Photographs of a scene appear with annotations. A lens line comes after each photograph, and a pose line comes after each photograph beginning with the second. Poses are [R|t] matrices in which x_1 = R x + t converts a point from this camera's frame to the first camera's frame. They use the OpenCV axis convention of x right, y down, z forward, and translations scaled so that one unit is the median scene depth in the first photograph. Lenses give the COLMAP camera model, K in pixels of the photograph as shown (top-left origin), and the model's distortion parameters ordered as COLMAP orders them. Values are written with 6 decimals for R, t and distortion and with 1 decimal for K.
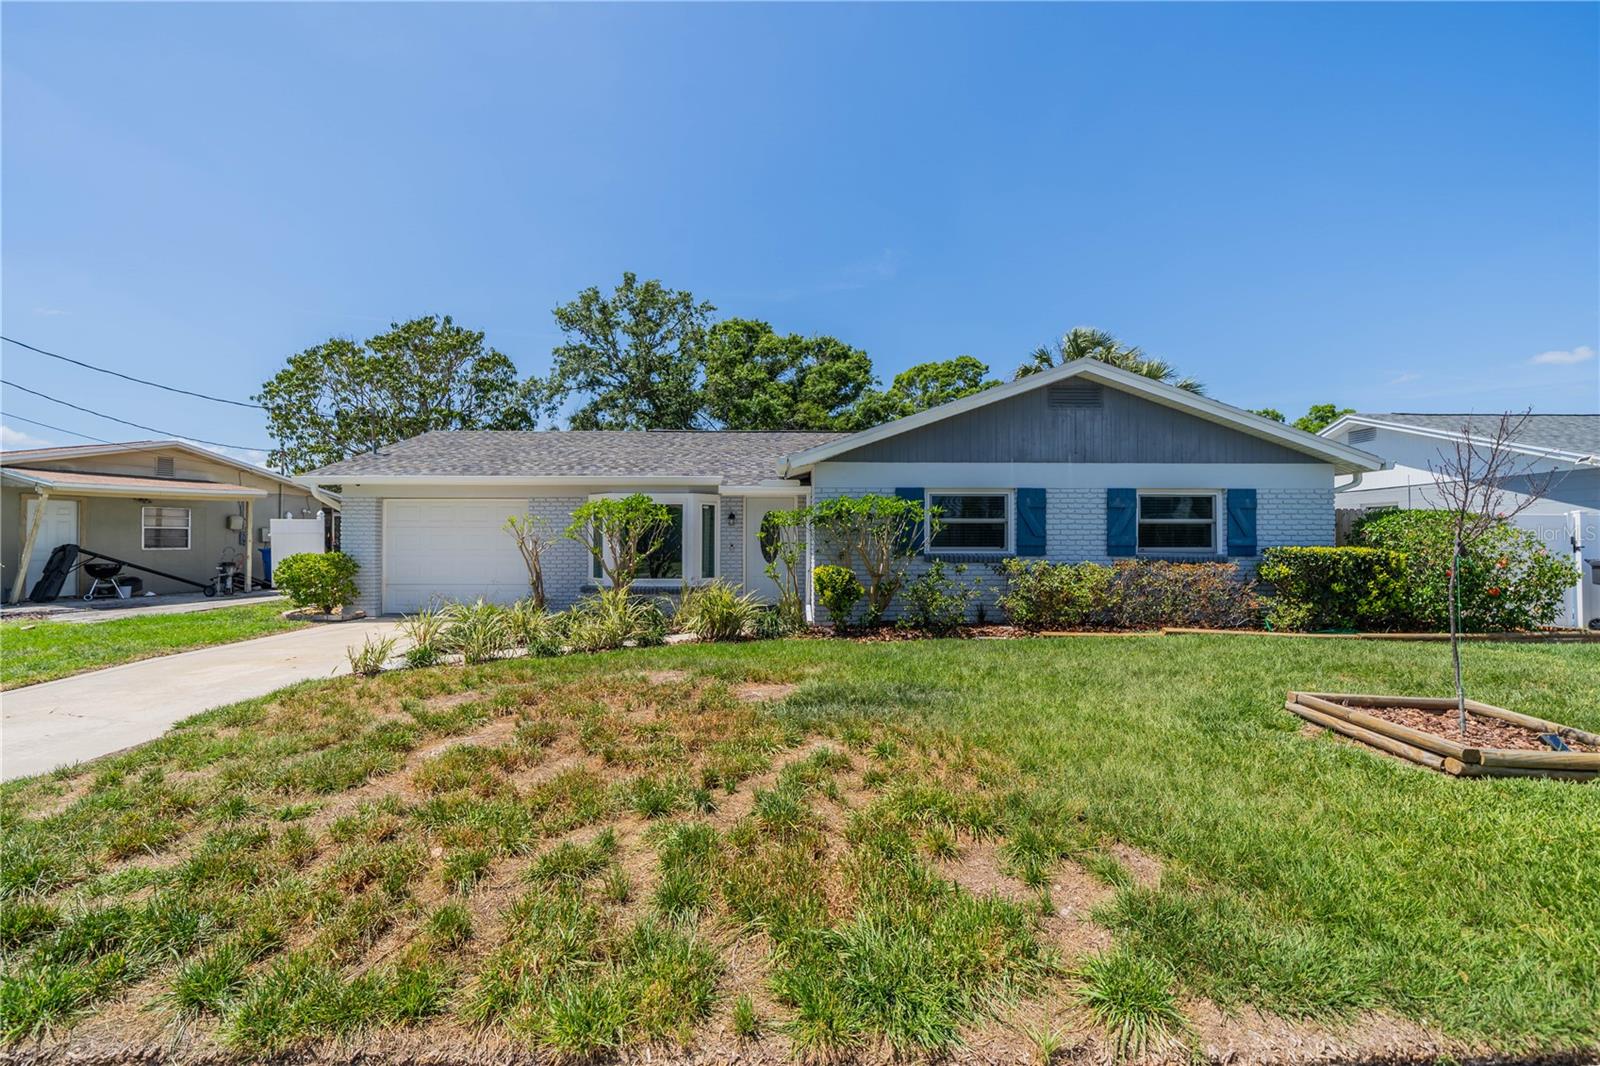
lens RADIAL K [[658.2, 0, 798.5], [0, 658.2, 537.4], [0, 0, 1]] dist [0.000624, 0.000008]
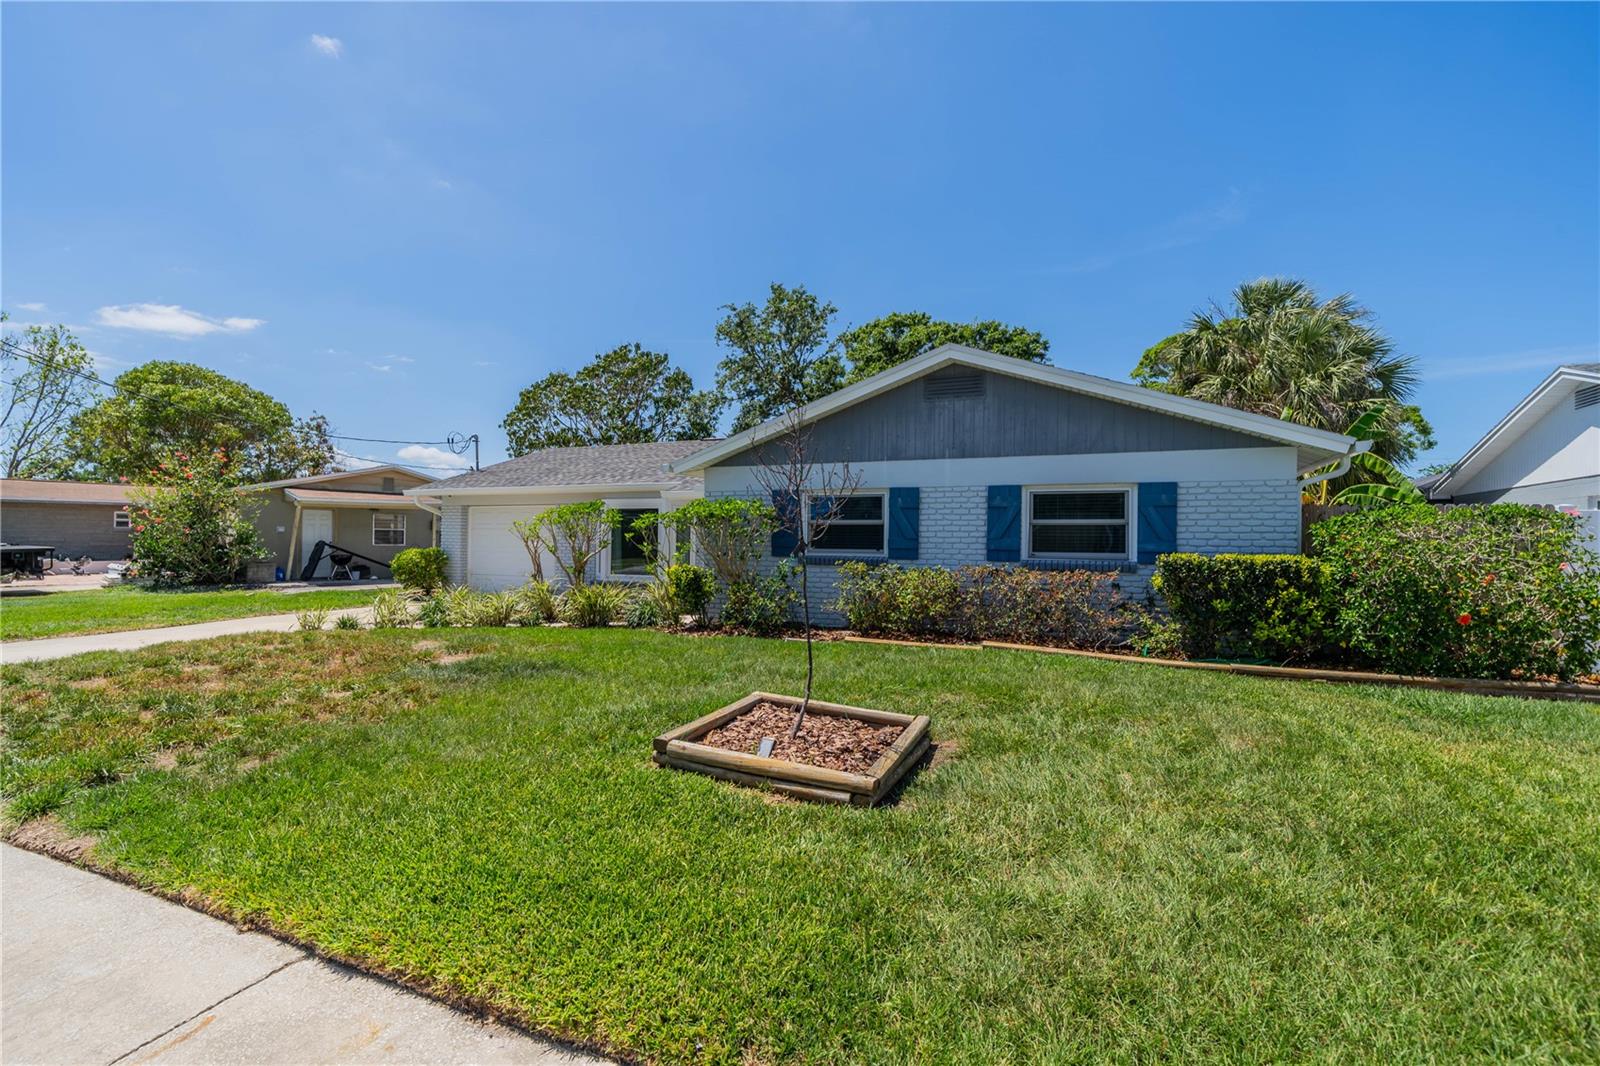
lens RADIAL K [[697.3, 0, 801.4], [0, 697.3, 539.9], [0, 0, 1]] dist [0.000154, 0.000325]
pose [[0.917075, 0.006692, -0.398658, 0.612477], [-0.007027, 0.999975, 0.000622, 0.000780], [0.398652, 0.002231, 0.917099, 0.026354]]
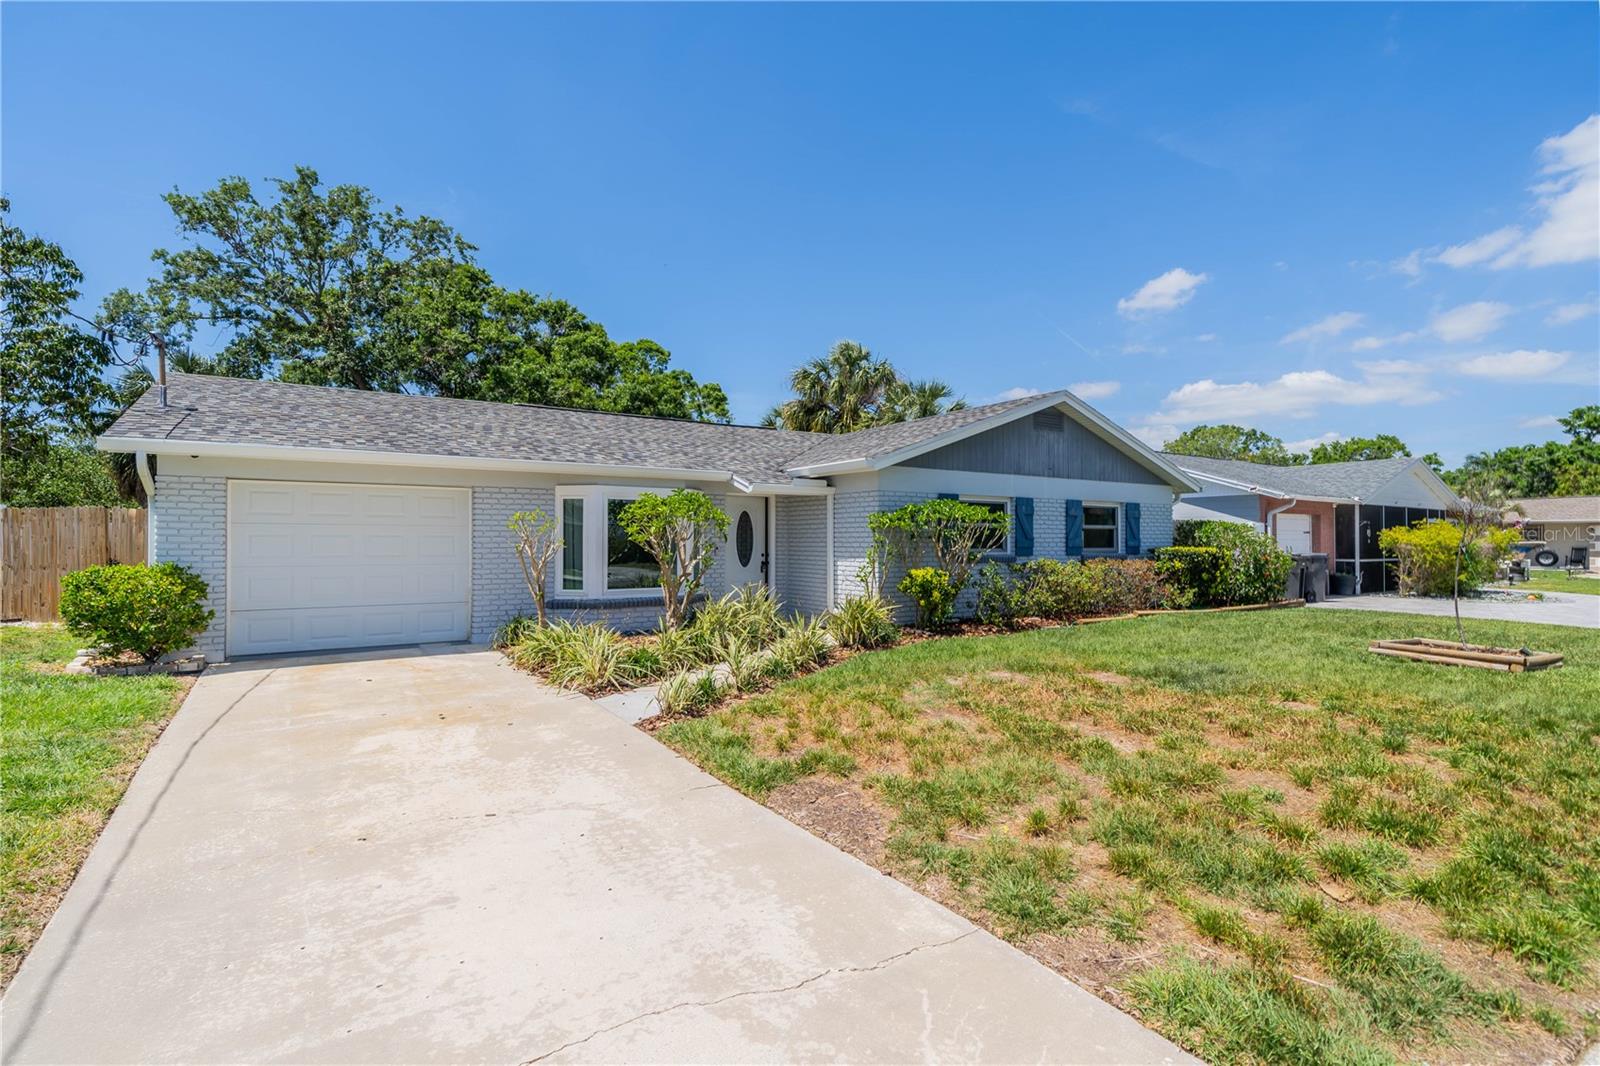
lens RADIAL K [[731.7, 0, 791.2], [0, 731.7, 526.8], [0, 0, 1]] dist [-0.008472, -0.000735]
pose [[0.850465, 0.008528, 0.525963, -0.665054], [-0.003707, 0.999941, -0.010220, -0.008395], [-0.526019, 0.006742, 0.850446, 0.123602]]
